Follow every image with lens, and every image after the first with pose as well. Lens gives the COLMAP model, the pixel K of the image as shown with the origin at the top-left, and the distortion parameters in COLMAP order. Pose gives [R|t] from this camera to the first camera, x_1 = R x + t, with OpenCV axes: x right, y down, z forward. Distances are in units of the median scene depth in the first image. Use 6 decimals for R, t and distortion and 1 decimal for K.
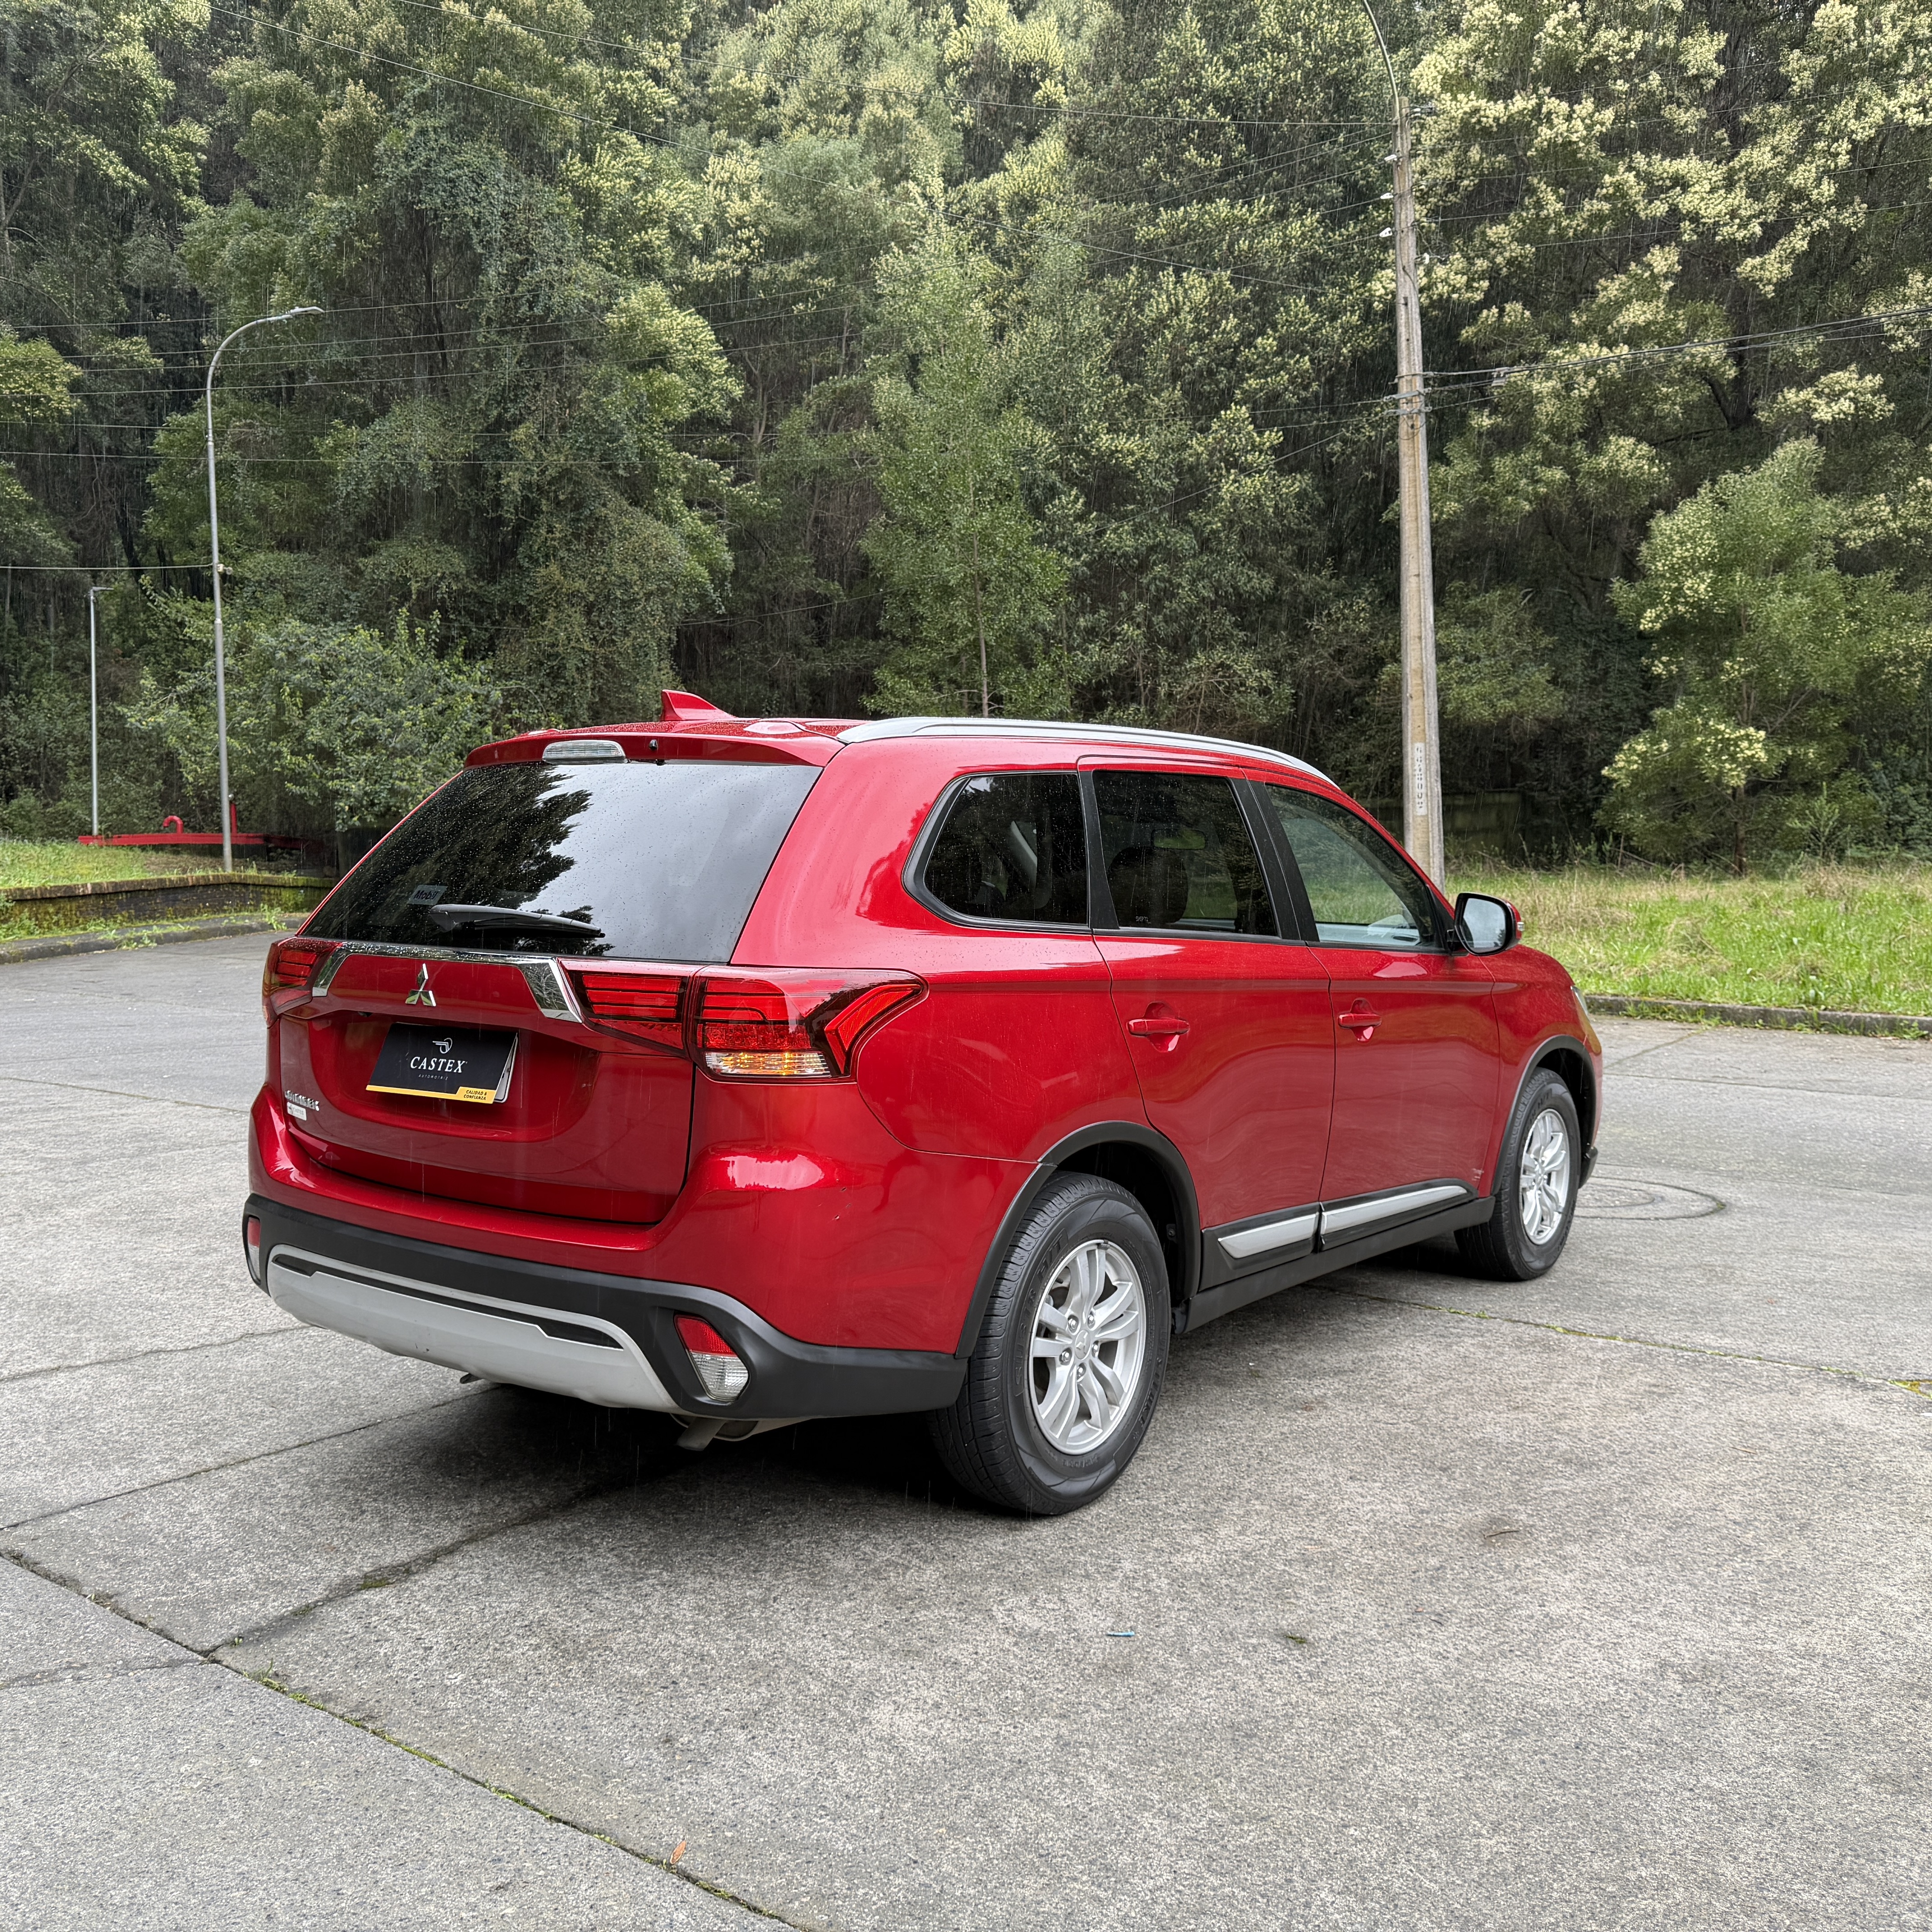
lens RADIAL K [[1810.0, 0, 960.3], [0, 1810.0, 1008.1], [0, 0, 1]] dist [0.036552, -0.075006]
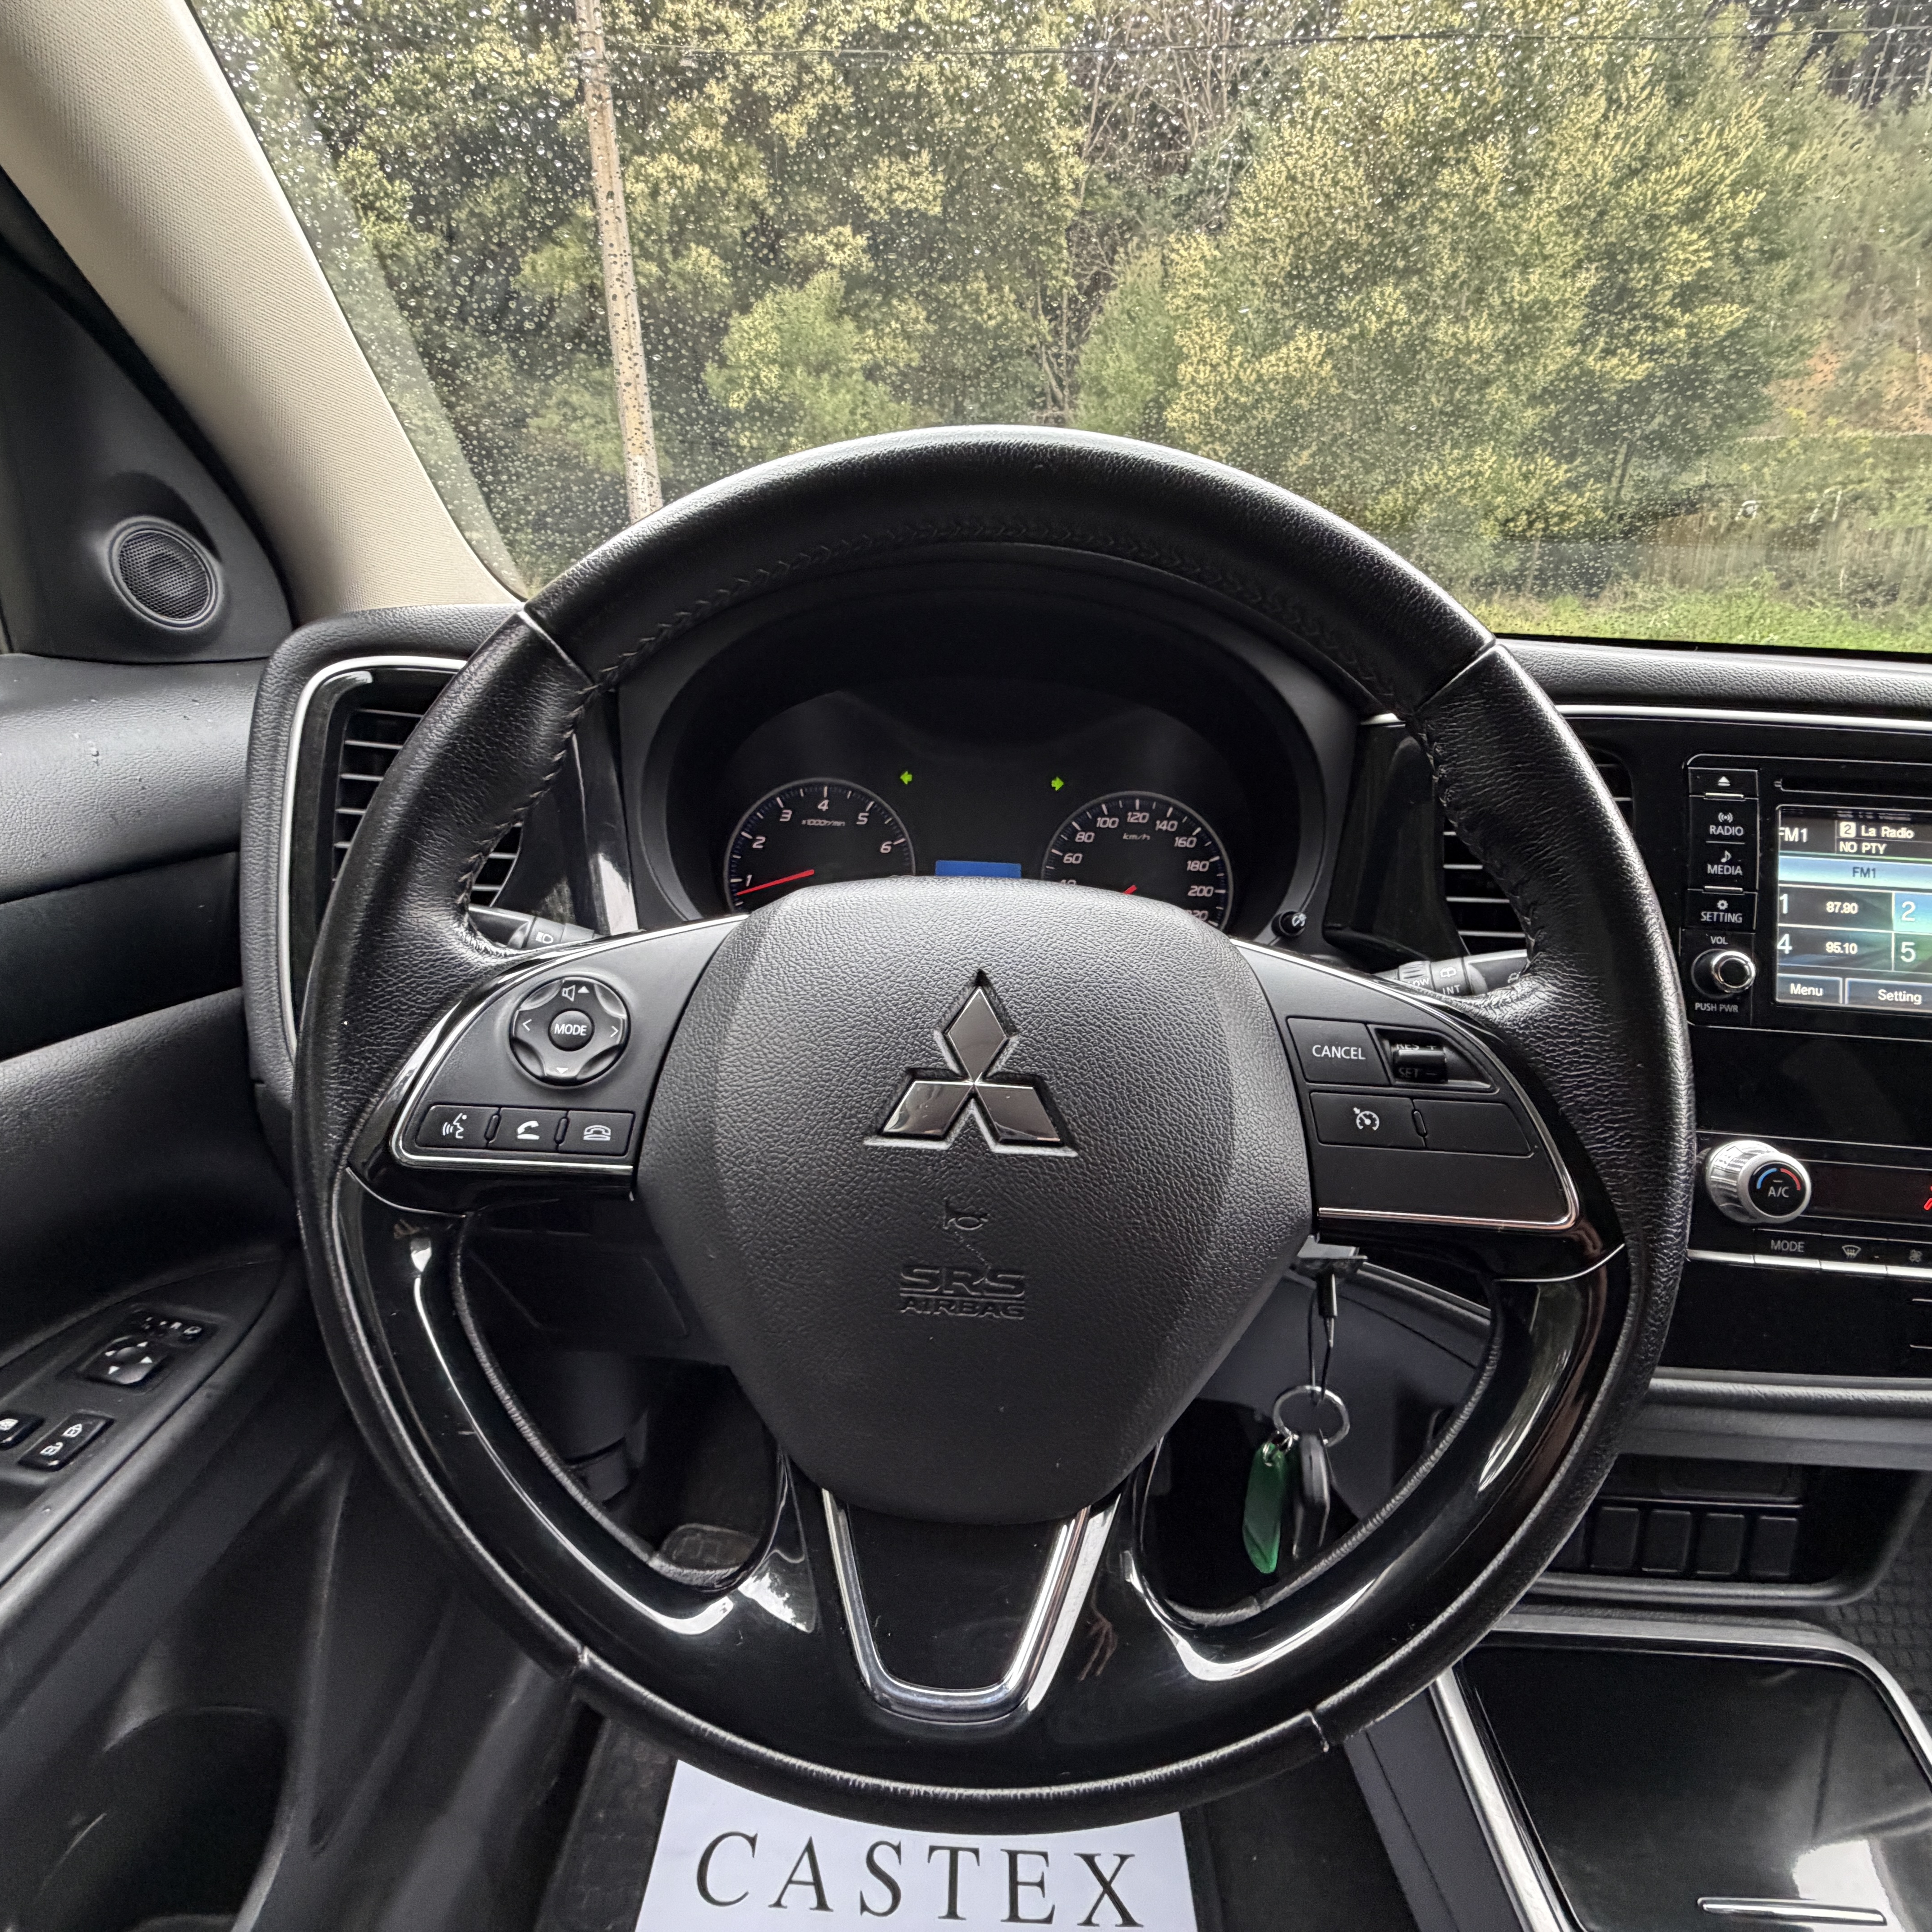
lens RADIAL K [[1008.7, 0, 964.2], [0, 1008.7, 981.1], [0, 0, 1]] dist [-0.005087, -0.001236]
pose [[0.808730, -0.179350, 0.560169, 0.013838], [0.012150, 0.957267, 0.288949, -0.010826], [-0.588055, -0.226876, 0.776350, 0.190523]]
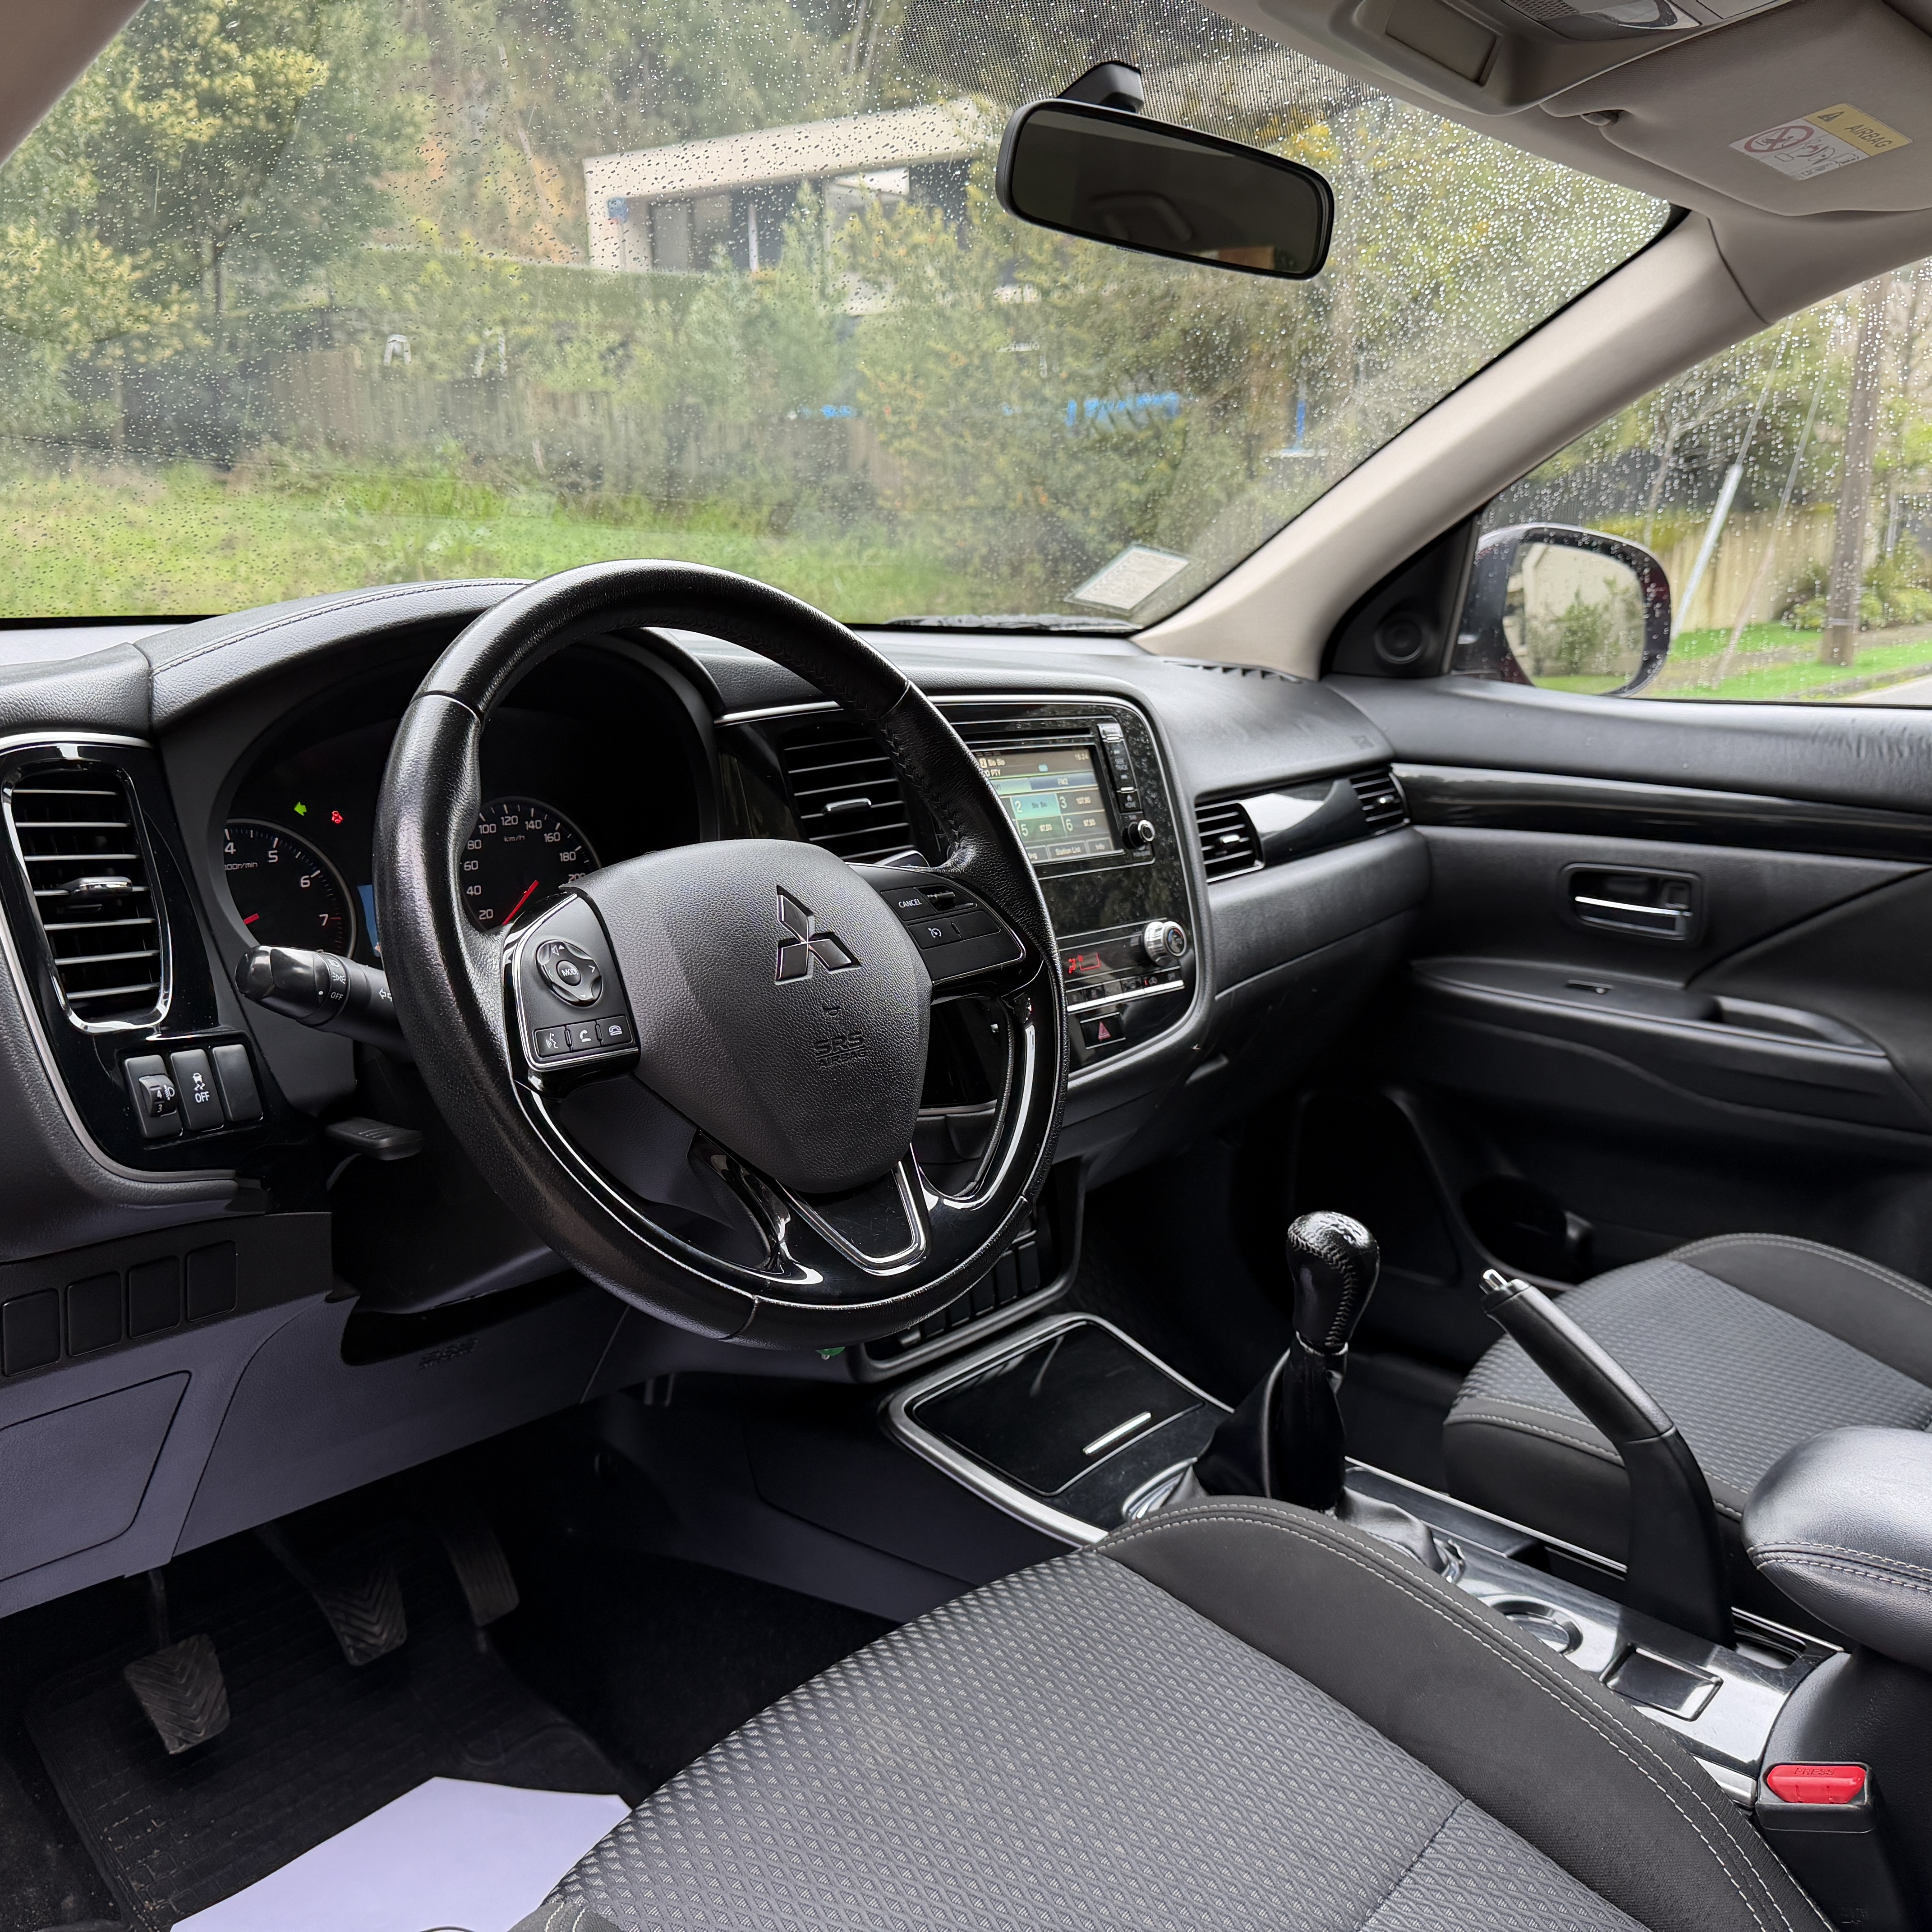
lens RADIAL K [[1810.0, 0, 960.3], [0, 1810.0, 1008.1], [0, 0, 1]] dist [0.036552, -0.075006]
pose [[0.027453, -0.244344, 0.969300, -0.009000], [0.031965, 0.969384, 0.243460, -0.013277], [-0.999112, 0.024300, 0.034423, 0.193645]]
